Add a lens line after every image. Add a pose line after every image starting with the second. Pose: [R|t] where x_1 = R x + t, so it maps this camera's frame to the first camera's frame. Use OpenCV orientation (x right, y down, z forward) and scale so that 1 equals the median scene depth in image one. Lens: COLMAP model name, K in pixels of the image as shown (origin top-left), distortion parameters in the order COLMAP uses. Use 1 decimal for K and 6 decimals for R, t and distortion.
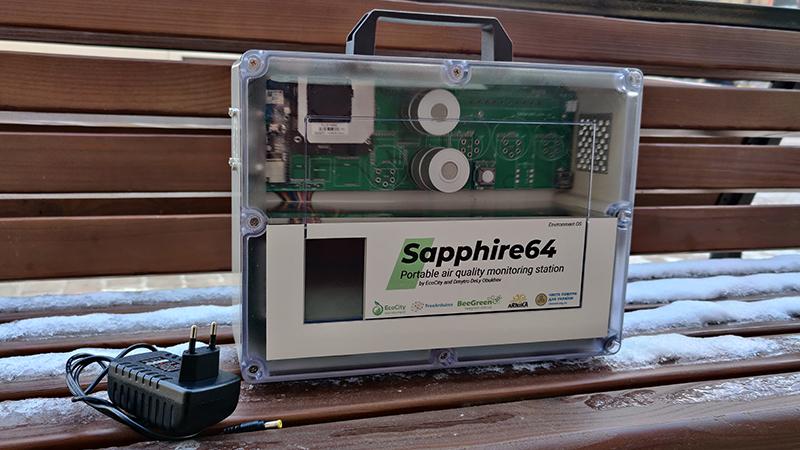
lens RADIAL K [[716.4, 0, 373.1], [0, 716.4, 227.8], [0, 0, 1]] dist [0.051752, 0.014854]
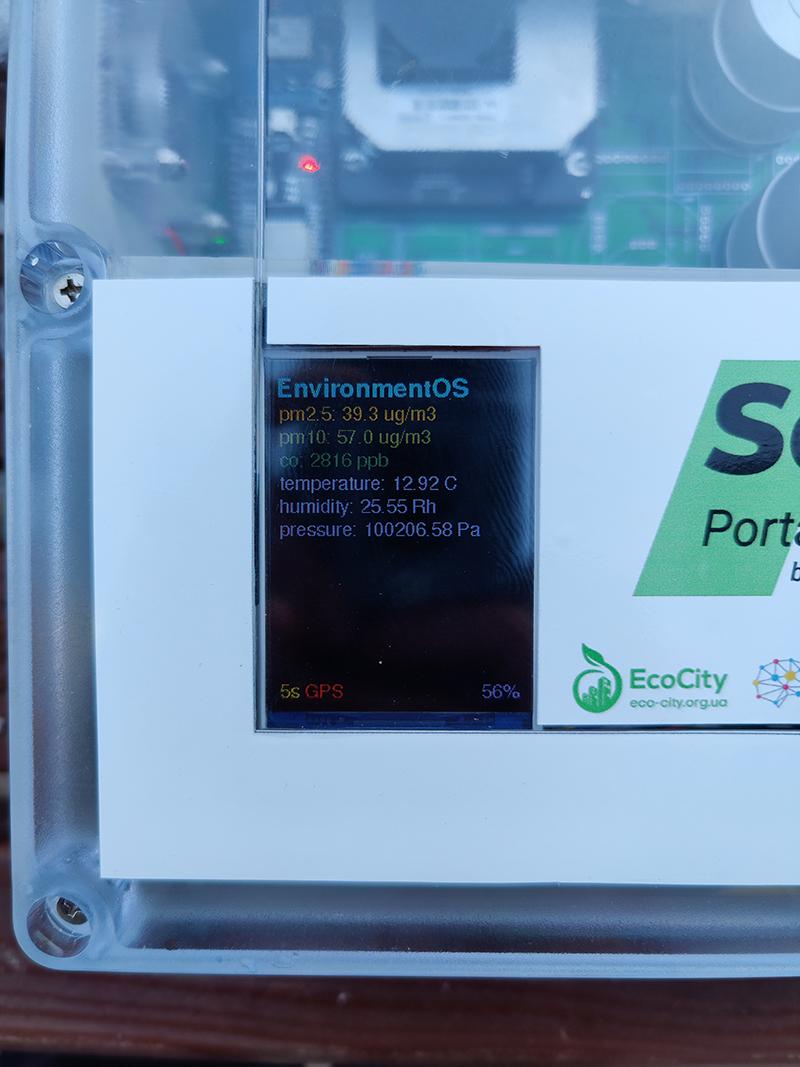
lens RADIAL K [[864.0, 0, 403.4], [0, 864.0, 540.0], [0, 0, 1]] dist [-0.054322, 0.017449]
pose [[0.959710, -0.012694, -0.280704, 0.022585], [-0.026873, 0.990254, -0.136657, 0.100785], [0.279703, 0.138695, 0.950016, 0.678267]]
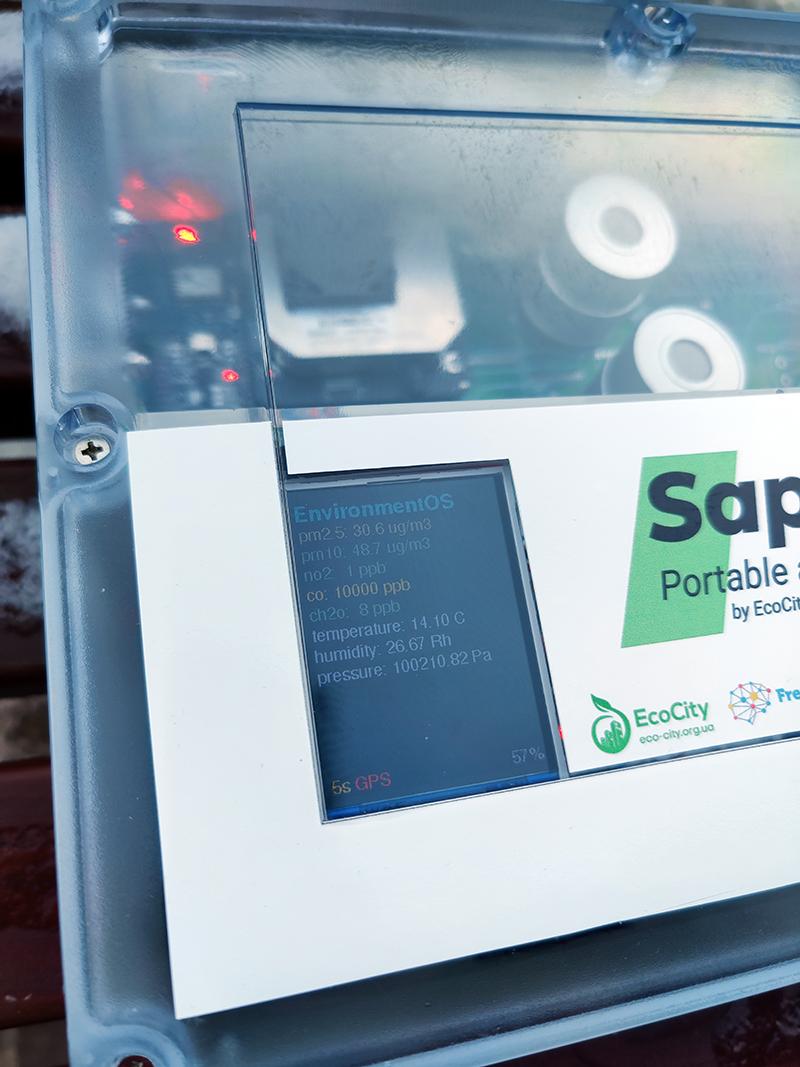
lens RADIAL K [[864.0, 0, 415.0], [0, 864.0, 531.8], [0, 0, 1]] dist [-0.054322, 0.017449]
pose [[0.981690, -0.190125, -0.011683, -0.041849], [0.168345, 0.894658, -0.413819, 0.155377], [0.089129, 0.404276, 0.910284, 0.643786]]
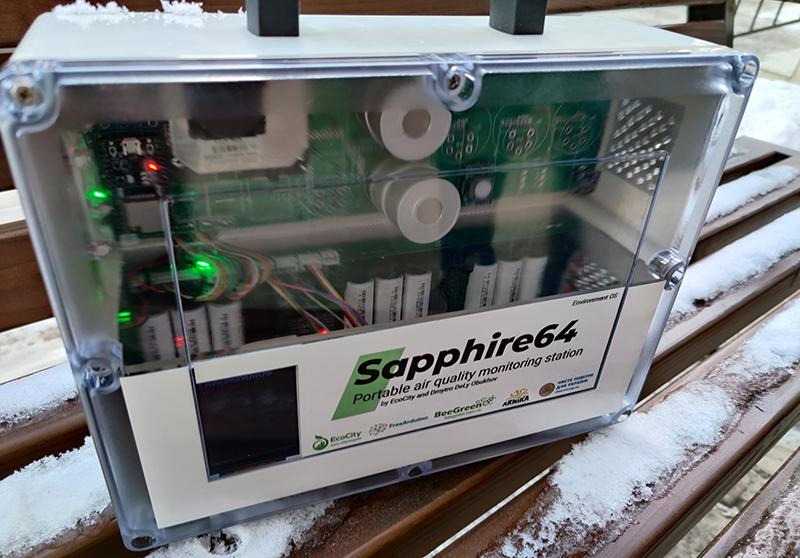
lens RADIAL K [[617.8, 0, 399.7], [0, 617.8, 310.3], [0, 0, 1]] dist [0.022935, -0.008292]
pose [[0.995845, -0.020193, 0.088792, 0.030007], [-0.018316, 0.910752, 0.412546, -0.231888], [-0.089198, -0.412459, 0.906599, 0.476084]]
